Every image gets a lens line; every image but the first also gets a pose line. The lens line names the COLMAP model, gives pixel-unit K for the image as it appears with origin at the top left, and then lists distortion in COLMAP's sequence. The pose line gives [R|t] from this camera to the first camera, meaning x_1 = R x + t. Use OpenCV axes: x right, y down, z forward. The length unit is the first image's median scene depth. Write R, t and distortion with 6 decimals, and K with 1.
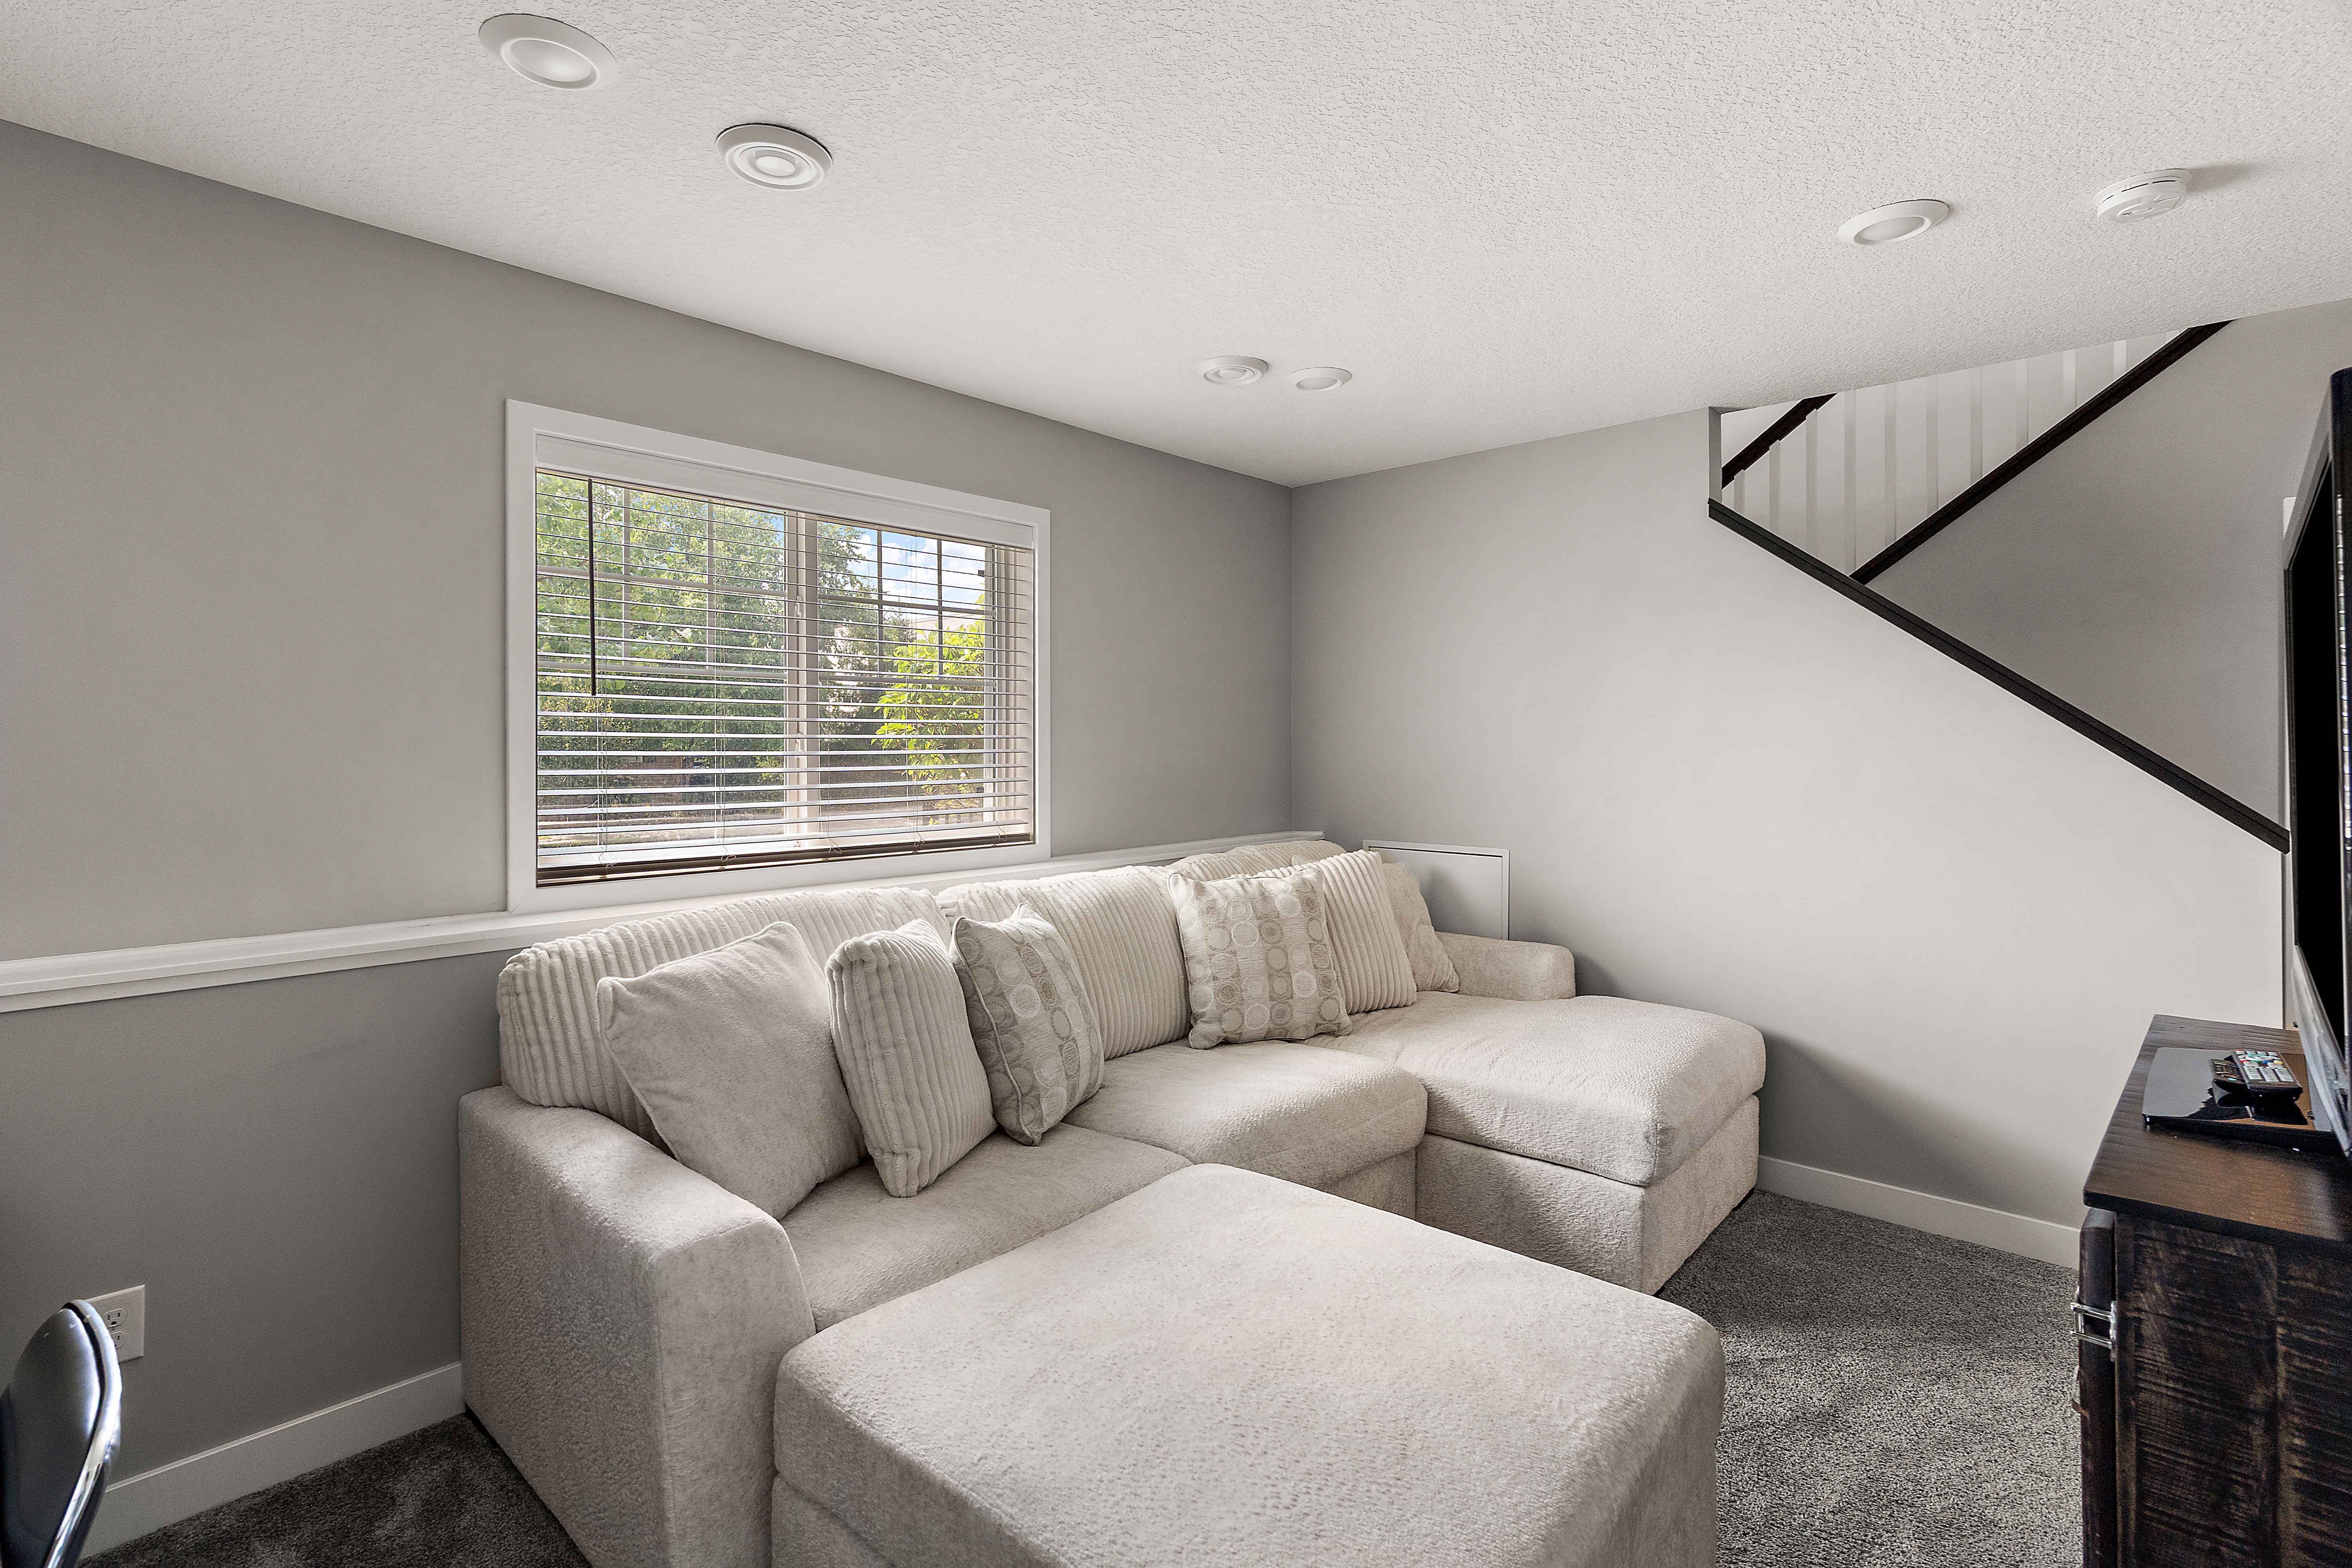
lens RADIAL K [[1089.3, 0, 1166.6], [0, 1089.3, 767.5], [0, 0, 1]] dist [-0.002262, 0.002234]
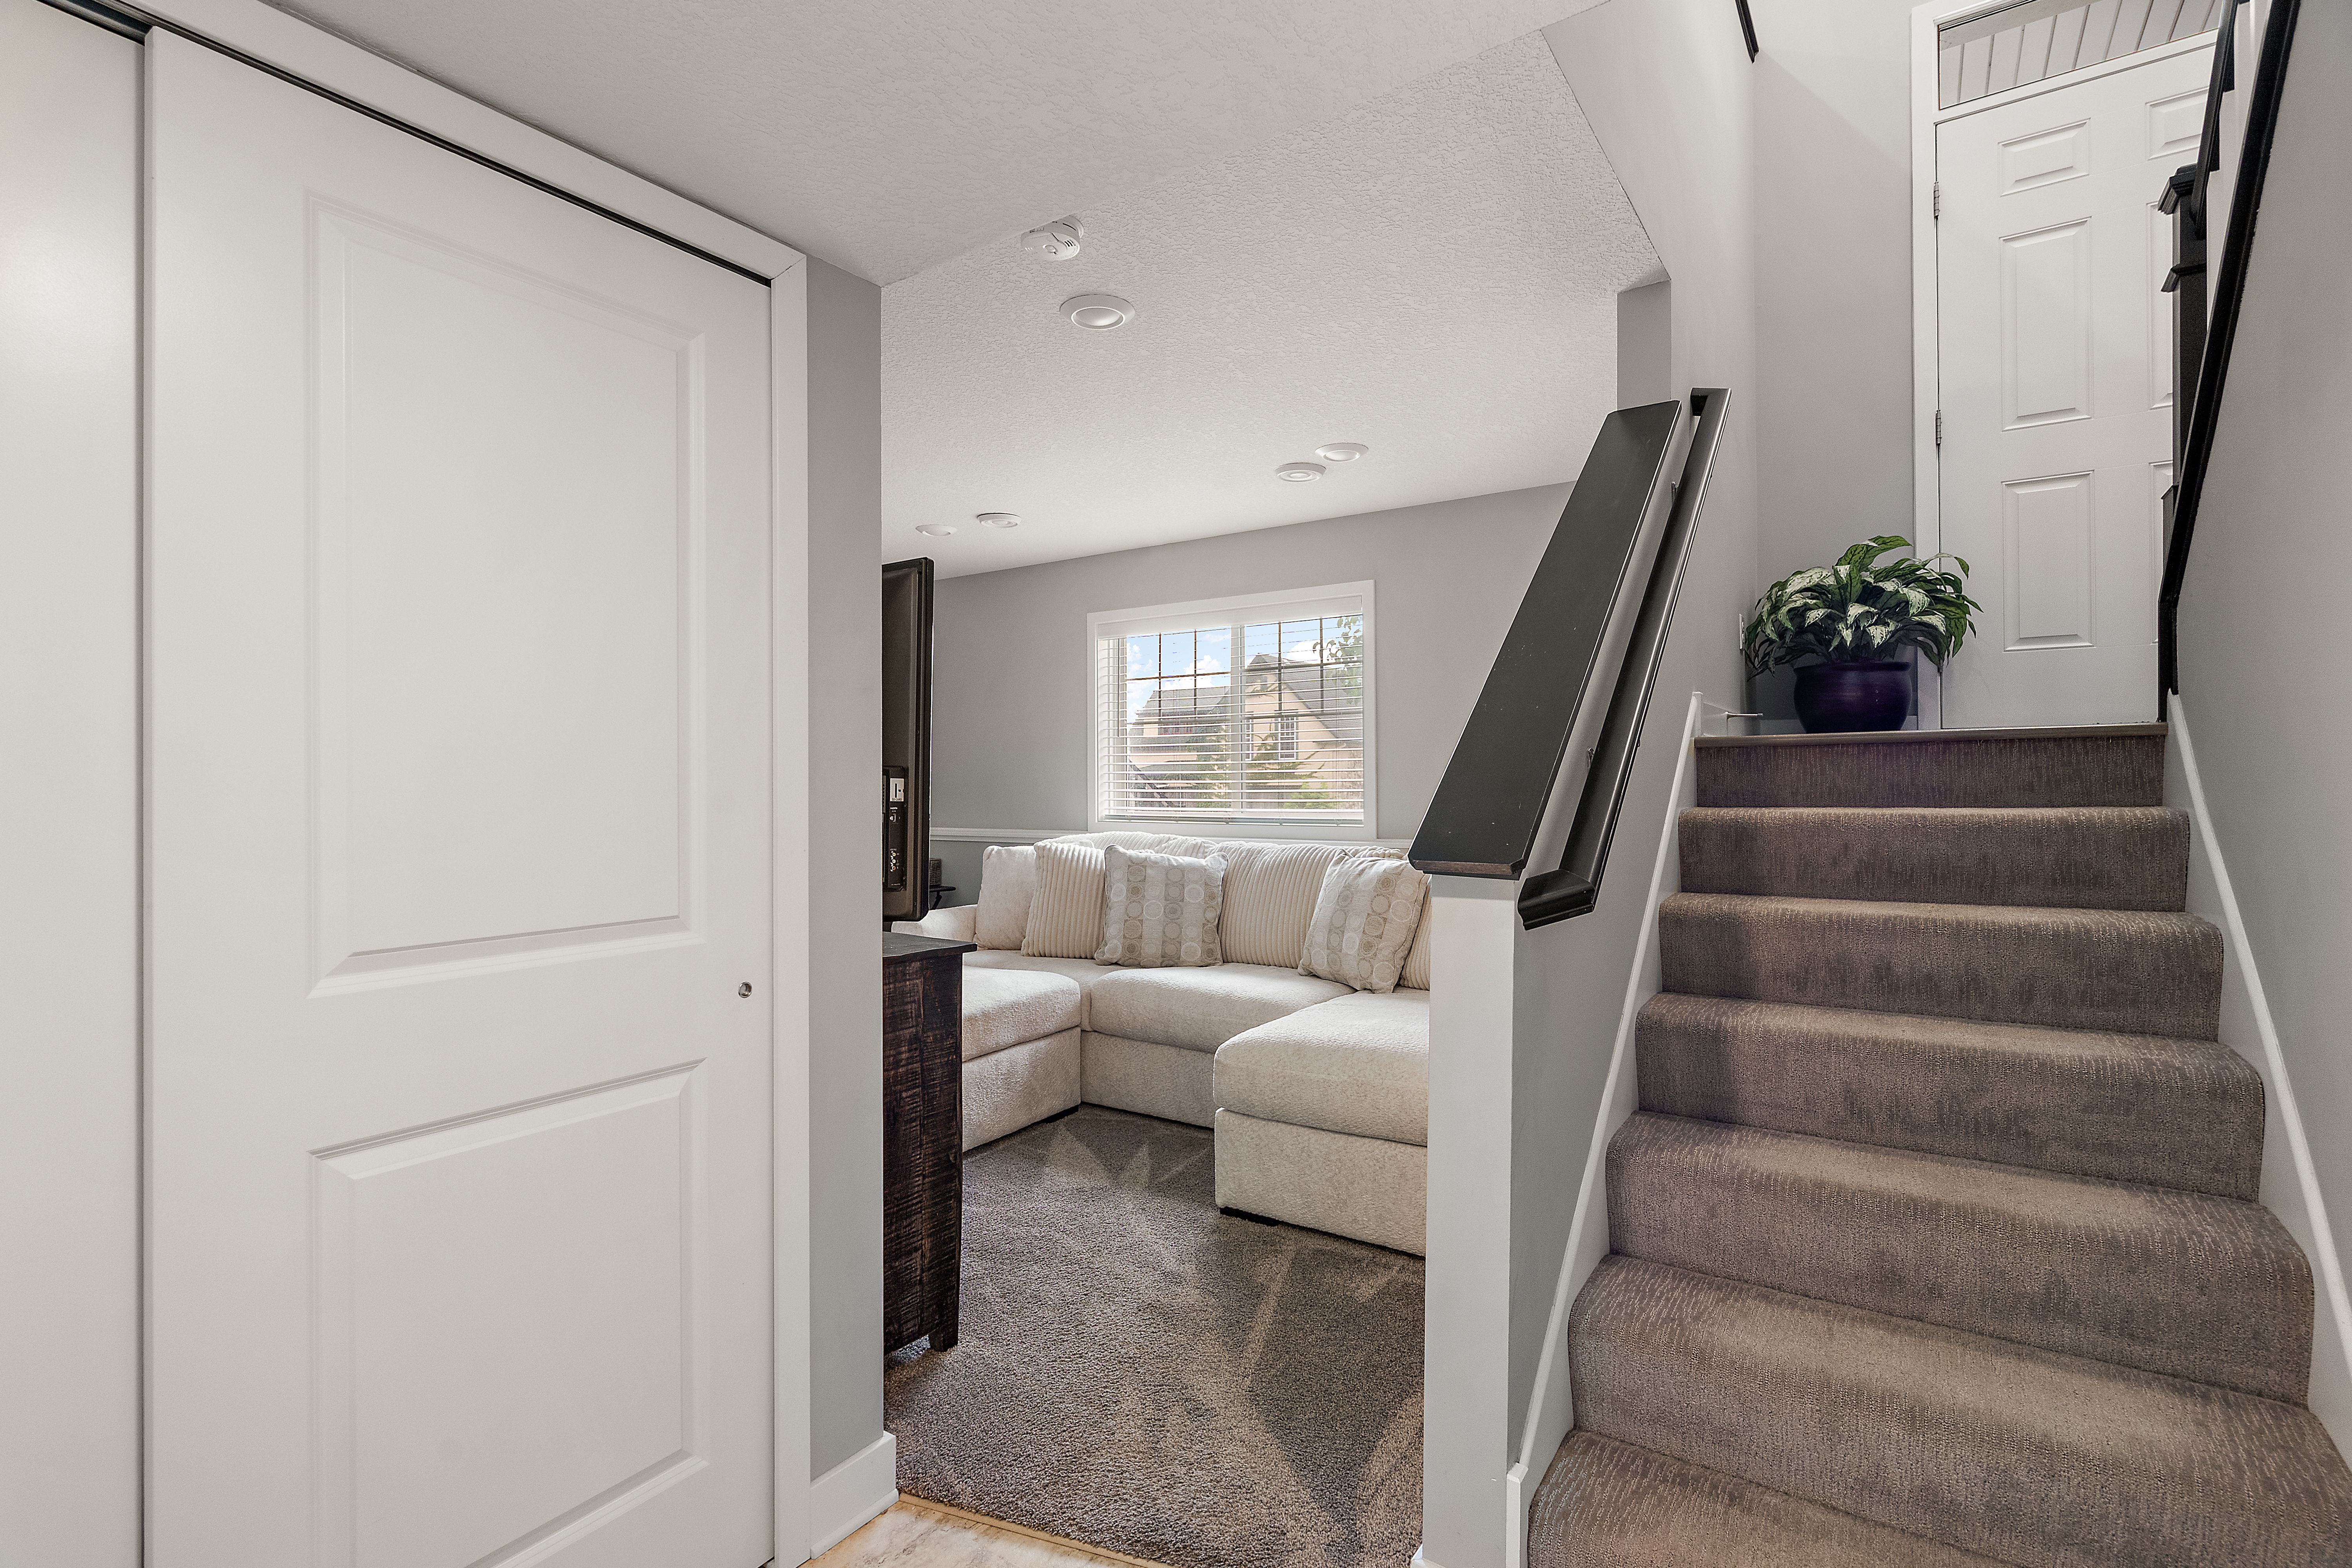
lens RADIAL K [[1089.3, 0, 1185.9], [0, 1089.3, 791.2], [0, 0, 1]] dist [-0.002262, 0.002234]
pose [[0.153479, 0.004298, -0.988143, 1.451903], [-0.010210, 0.999944, 0.002763, 0.029574], [0.988099, 0.009665, 0.153514, 0.702742]]
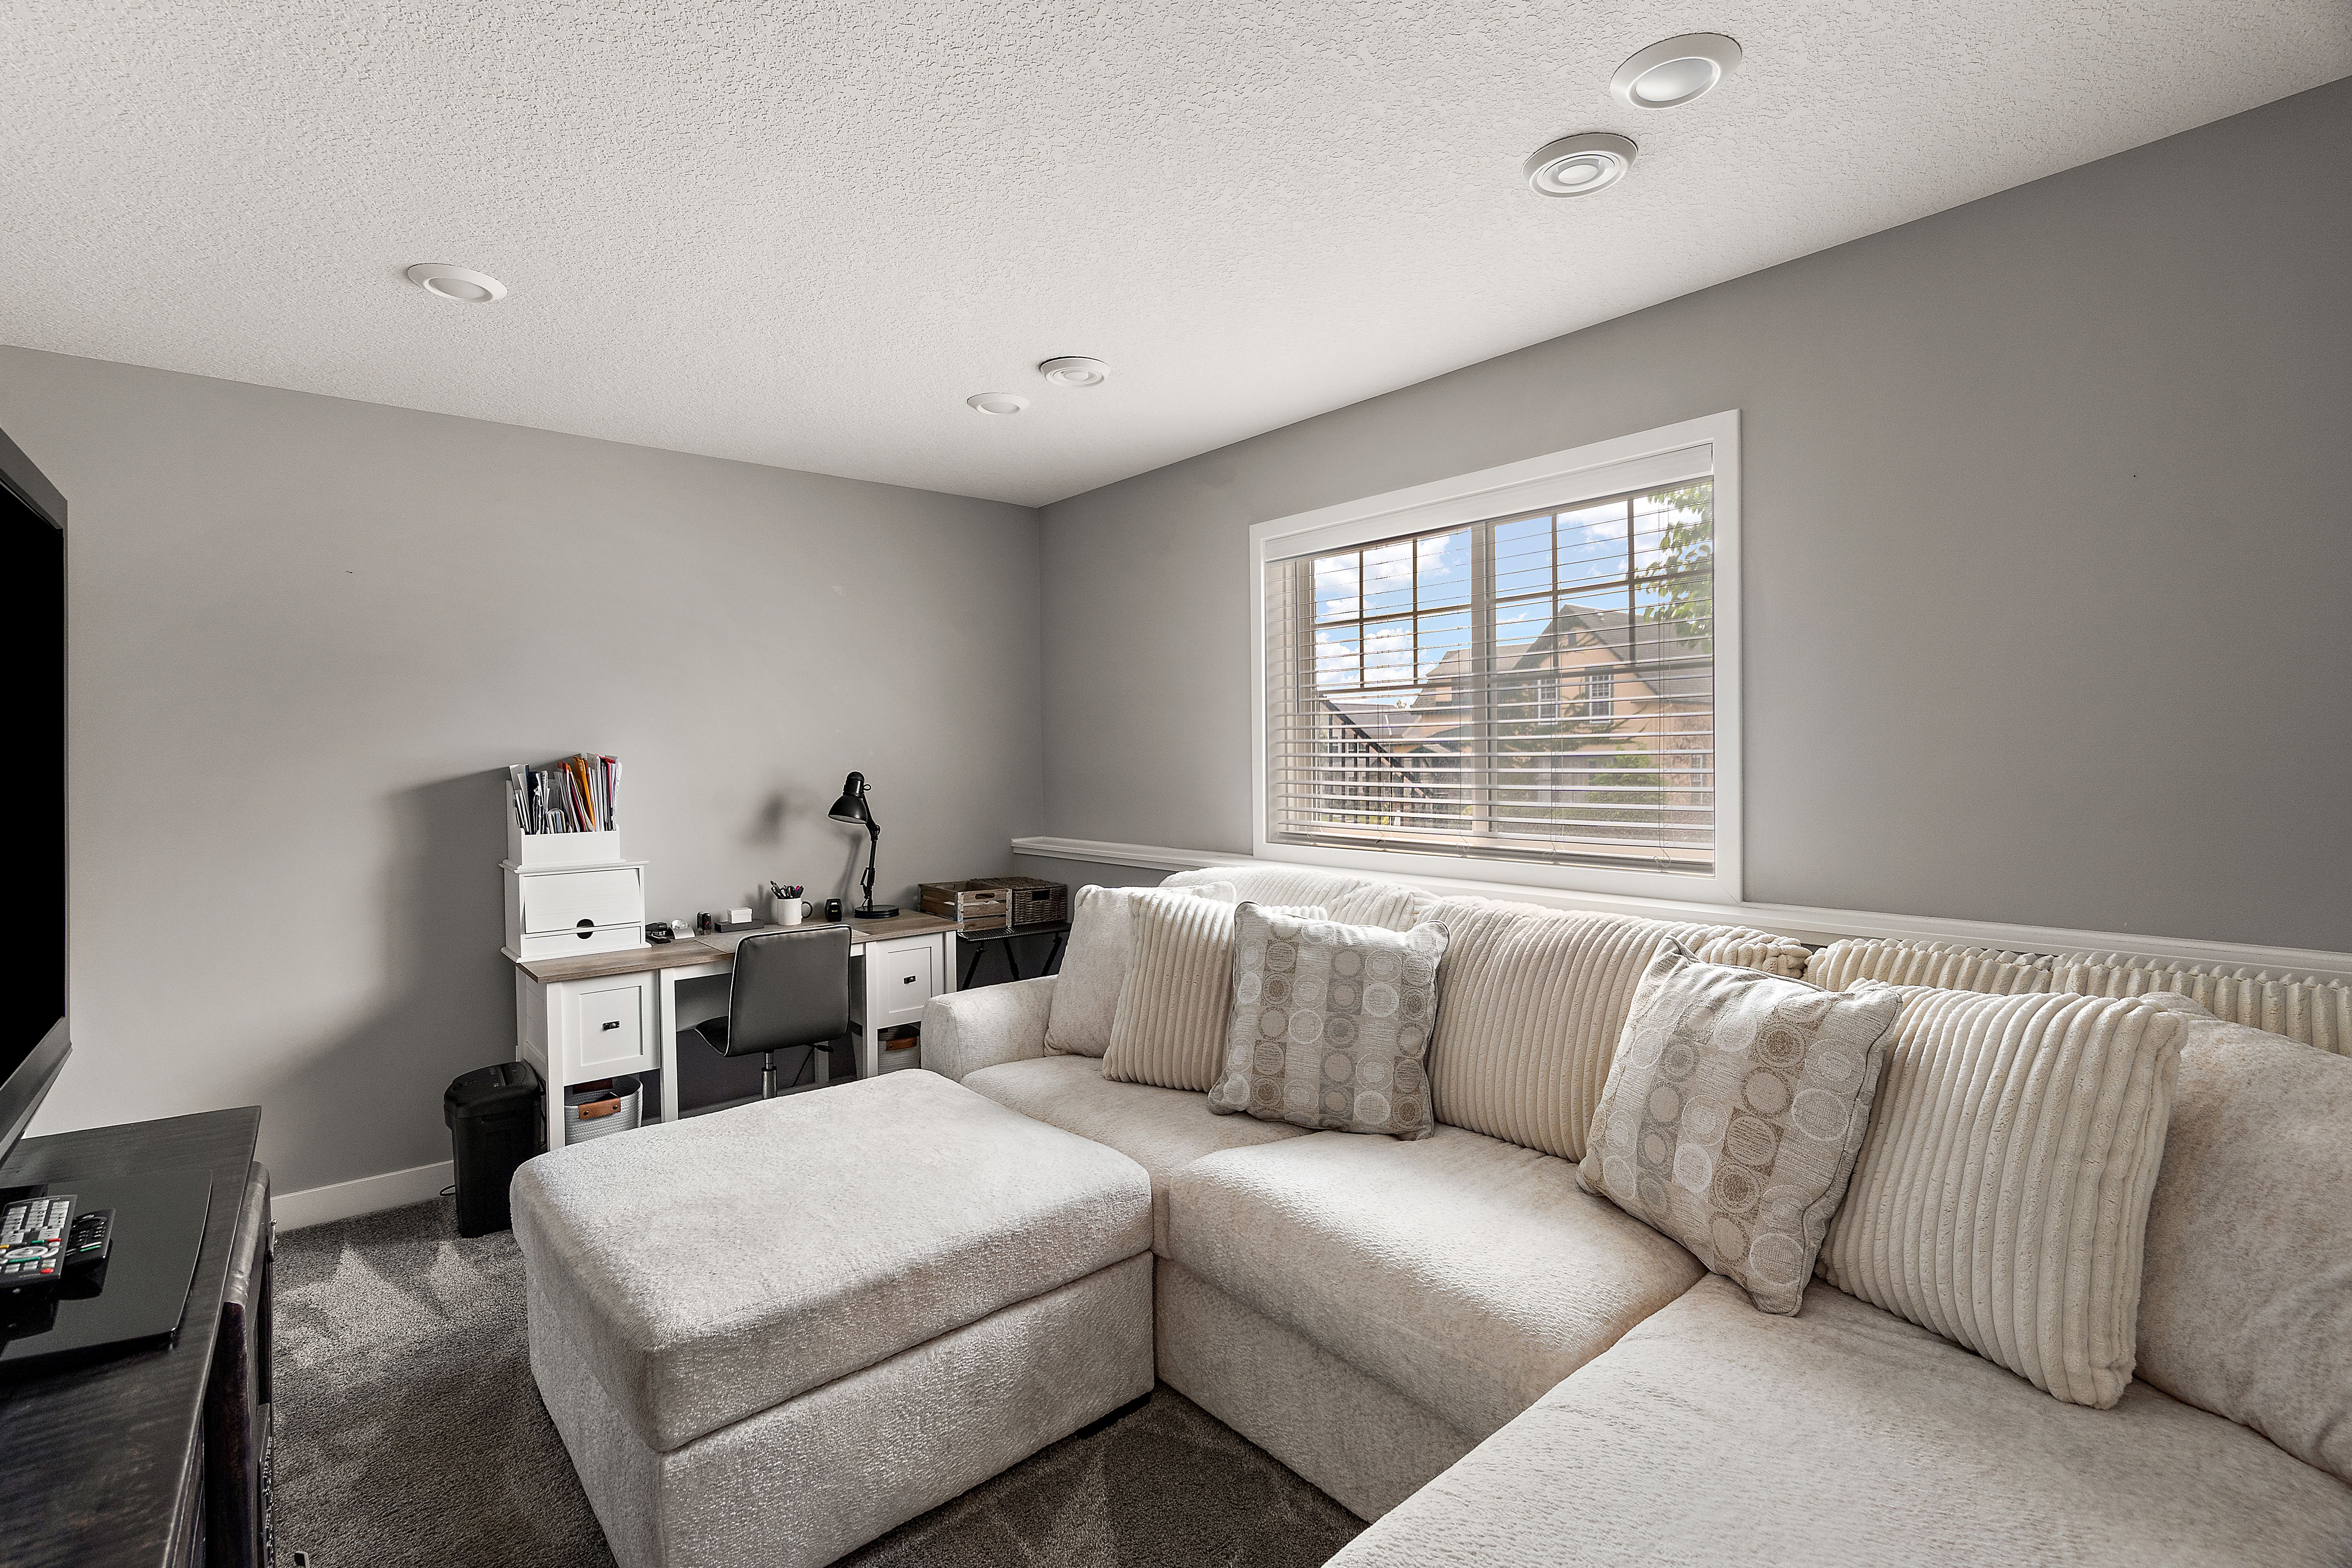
lens RADIAL K [[1089.3, 0, 1169.3], [0, 1089.3, 768.5], [0, 0, 1]] dist [-0.002262, 0.002234]
pose [[-0.131076, 0.016698, -0.991232, 0.796723], [-0.006165, 0.999825, 0.017658, -0.017103], [0.991353, 0.008425, -0.130950, 0.898260]]
